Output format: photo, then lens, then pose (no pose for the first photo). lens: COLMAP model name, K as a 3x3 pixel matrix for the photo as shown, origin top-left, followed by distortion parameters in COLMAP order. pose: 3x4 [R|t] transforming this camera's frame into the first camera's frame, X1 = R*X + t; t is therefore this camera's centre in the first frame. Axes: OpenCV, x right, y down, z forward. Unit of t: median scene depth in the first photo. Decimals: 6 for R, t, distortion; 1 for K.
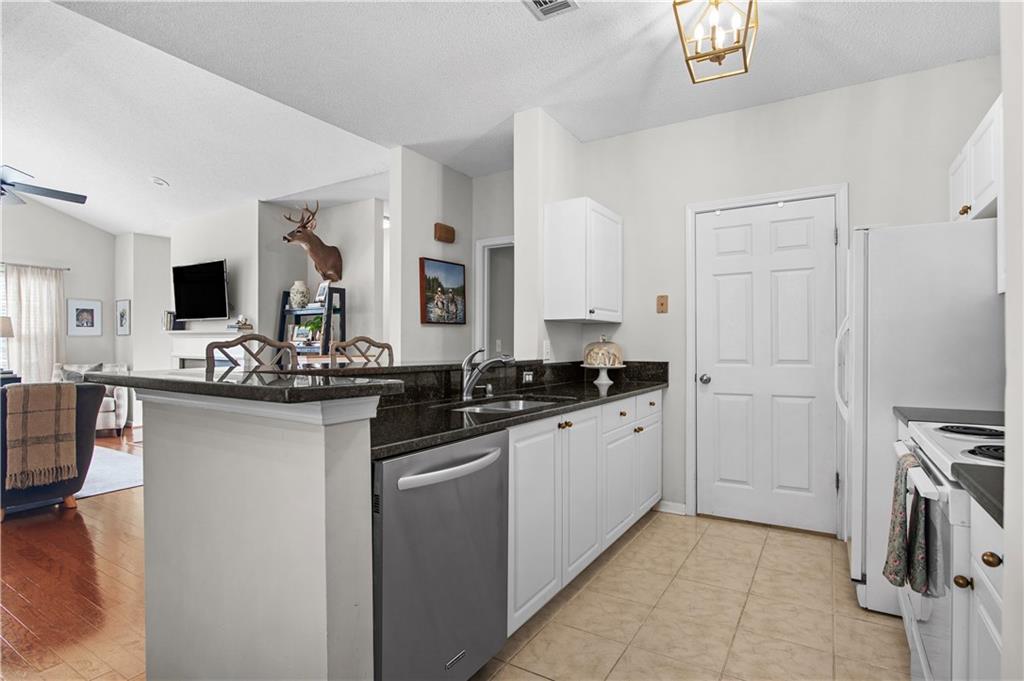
lens RADIAL K [[511.1, 0, 515.8], [0, 511.1, 345.4], [0, 0, 1]] dist [-0.011959, 0.000556]
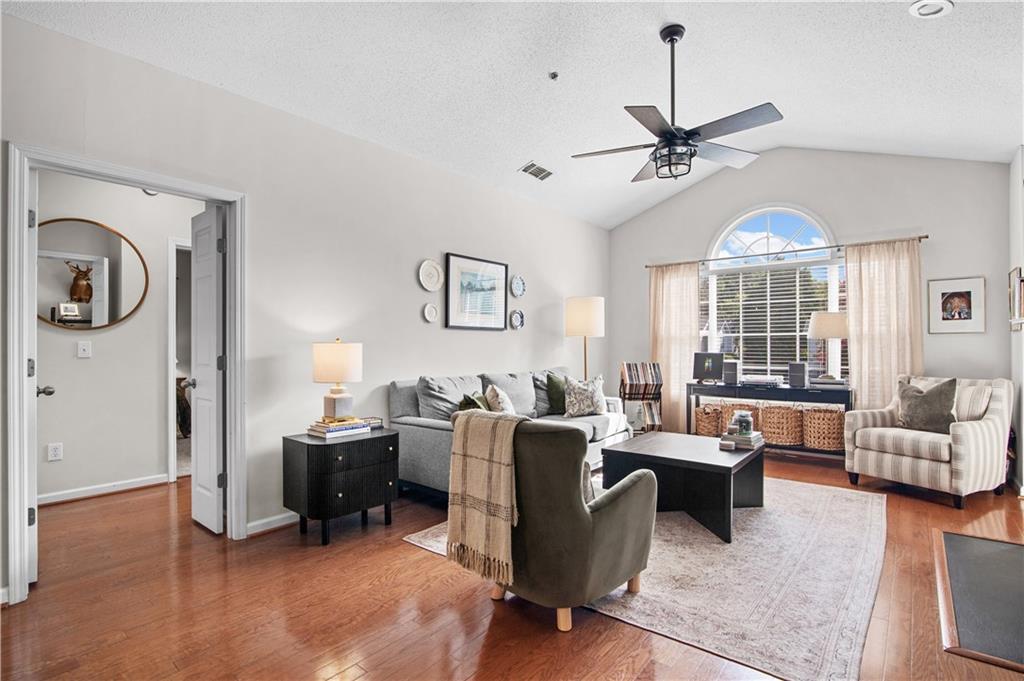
lens RADIAL K [[496.1, 0, 512.1], [0, 496.1, 344.7], [0, 0, 1]] dist [-0.004880, -0.001448]
pose [[-0.125043, -0.003998, -0.992143, -0.193588], [0.003039, 0.999986, -0.004412, -0.004851], [0.992147, -0.003567, -0.125029, 0.654840]]
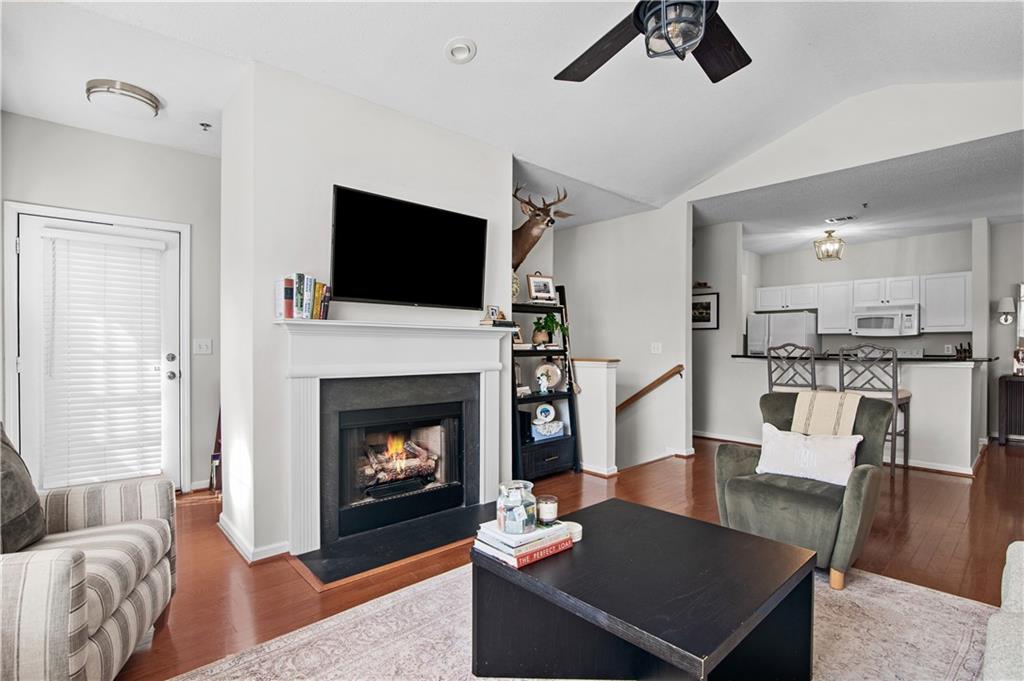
lens RADIAL K [[496.1, 0, 523.2], [0, 496.1, 347.7], [0, 0, 1]] dist [-0.004880, -0.001448]
pose [[0.256263, -0.010672, 0.966548, -1.189789], [-0.000899, 0.999936, 0.011279, -0.011355], [-0.966607, -0.003760, 0.256237, 0.788342]]
